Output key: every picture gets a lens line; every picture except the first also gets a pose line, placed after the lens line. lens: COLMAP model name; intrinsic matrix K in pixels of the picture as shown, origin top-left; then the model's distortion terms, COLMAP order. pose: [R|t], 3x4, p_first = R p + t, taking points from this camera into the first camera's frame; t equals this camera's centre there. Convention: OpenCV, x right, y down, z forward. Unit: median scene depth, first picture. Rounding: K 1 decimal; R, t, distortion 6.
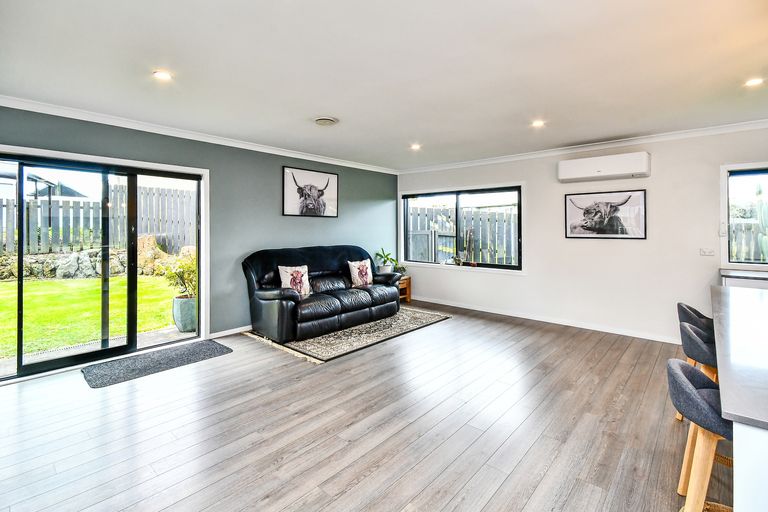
lens RADIAL K [[358.7, 0, 382.3], [0, 358.7, 228.1], [0, 0, 1]] dist [0.000646, 0.000009]
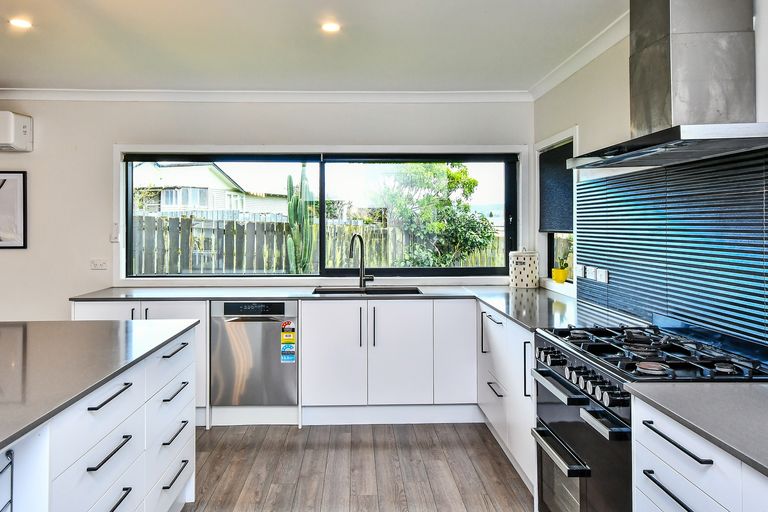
lens RADIAL K [[566.7, 0, 381.2], [0, 566.7, 218.6], [0, 0, 1]] dist [-0.003507, -0.002158]
pose [[0.714873, 0.004446, 0.699240, 0.424408], [0.004246, 0.999934, -0.010698, -0.007765], [-0.699242, 0.010616, 0.714806, -0.152323]]
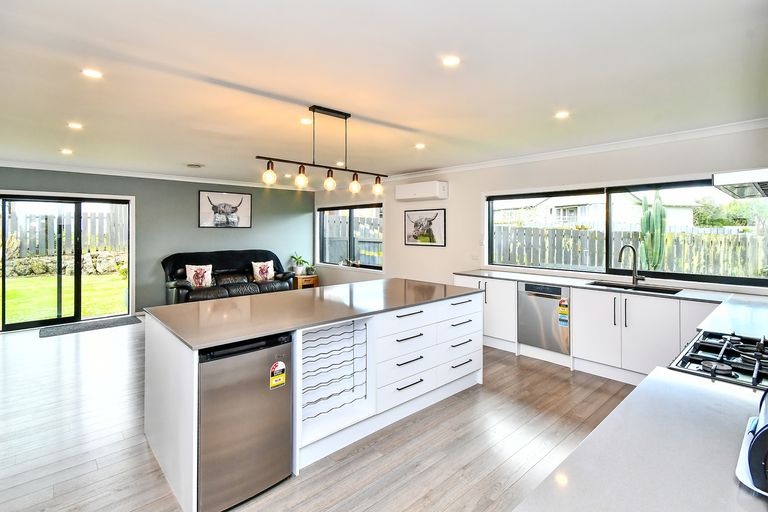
lens RADIAL K [[375.5, 0, 383.6], [0, 375.5, 228.8], [0, 0, 1]] dist [-0.000367, -0.000386]
pose [[0.995293, -0.001544, -0.096899, 0.568218], [0.001191, 0.999992, -0.003709, -0.025229], [0.096904, 0.003577, 0.995287, -0.340602]]
